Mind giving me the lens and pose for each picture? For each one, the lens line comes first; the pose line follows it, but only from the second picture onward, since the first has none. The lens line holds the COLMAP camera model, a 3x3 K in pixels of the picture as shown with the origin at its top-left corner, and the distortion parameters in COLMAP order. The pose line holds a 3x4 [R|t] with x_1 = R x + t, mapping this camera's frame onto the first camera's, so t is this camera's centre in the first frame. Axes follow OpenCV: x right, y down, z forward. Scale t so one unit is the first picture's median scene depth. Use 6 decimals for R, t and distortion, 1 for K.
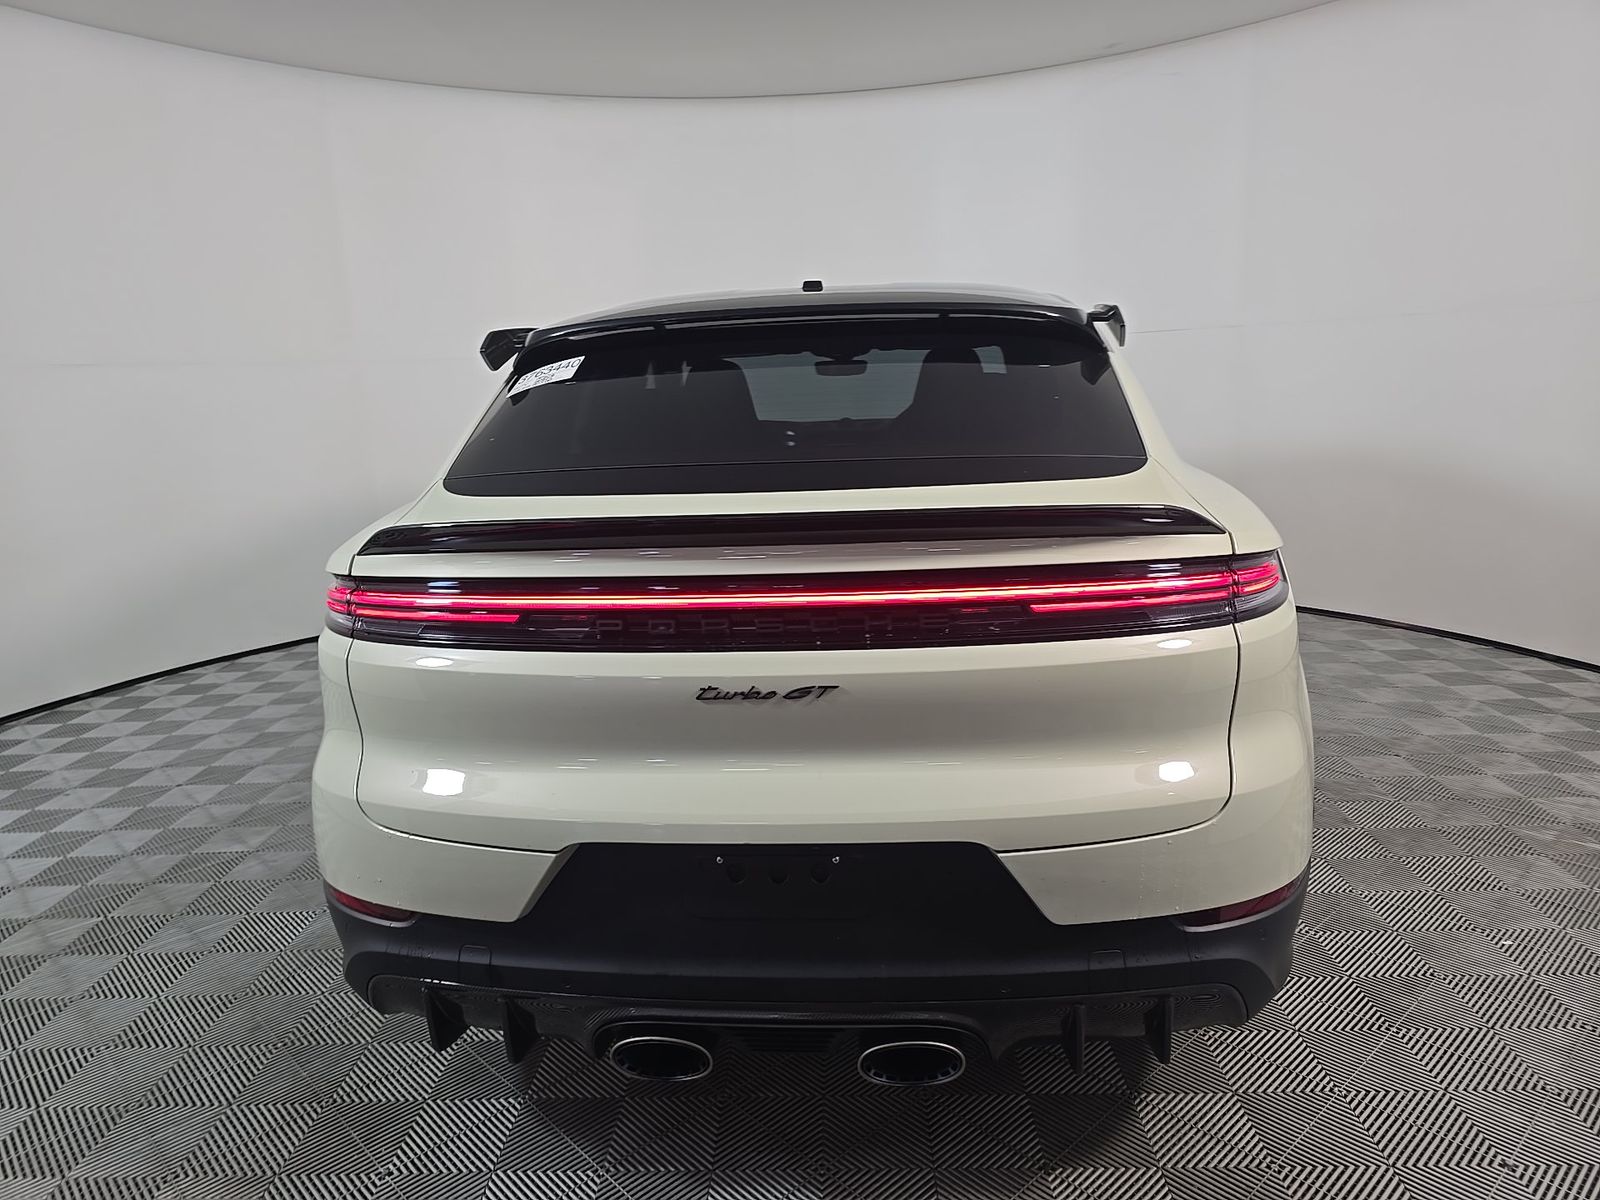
lens RADIAL K [[1100.2, 0, 800.0], [0, 1100.2, 600.0], [0, 0, 1]] dist [-0.003499, -0.001051]
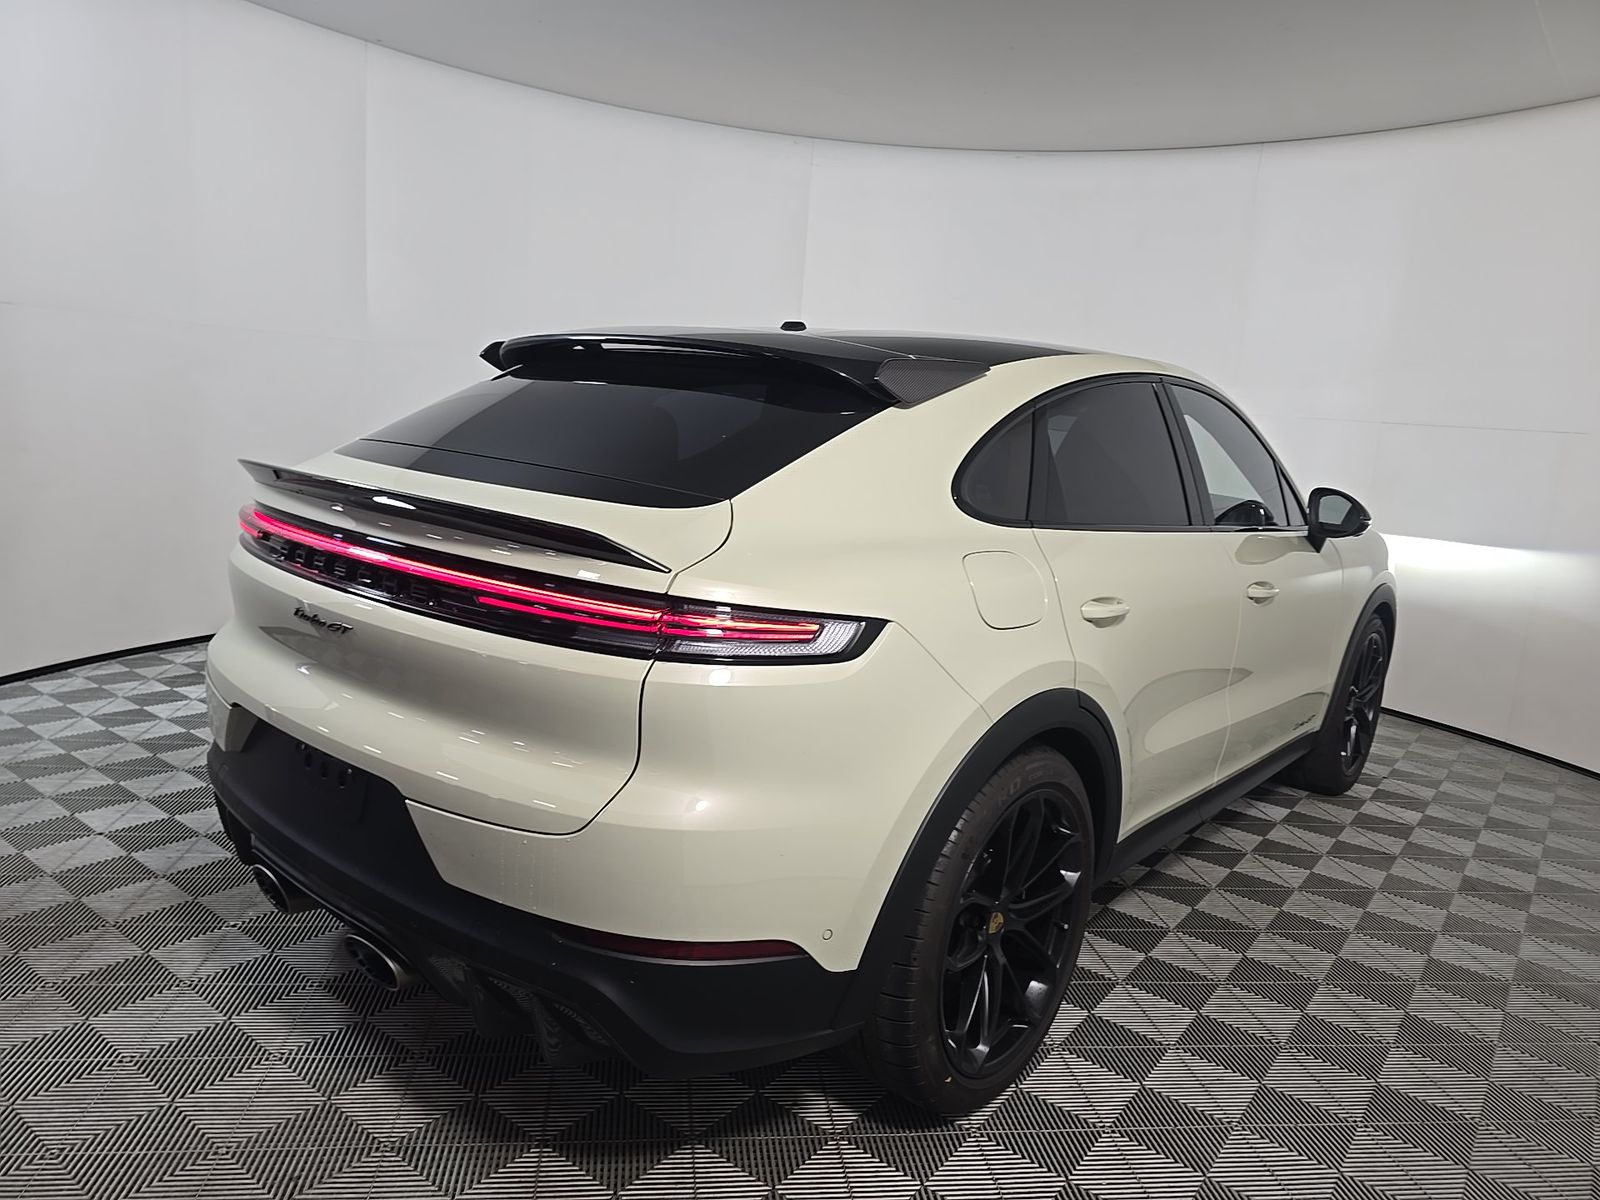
lens RADIAL K [[1100.2, 0, 800.0], [0, 1100.2, 600.0], [0, 0, 1]] dist [-0.003499, -0.001051]
pose [[0.810674, 0.203411, -0.549027, 0.693325], [-0.225880, 0.973774, 0.027250, -0.061258], [0.540171, 0.101923, 0.835360, 0.149114]]
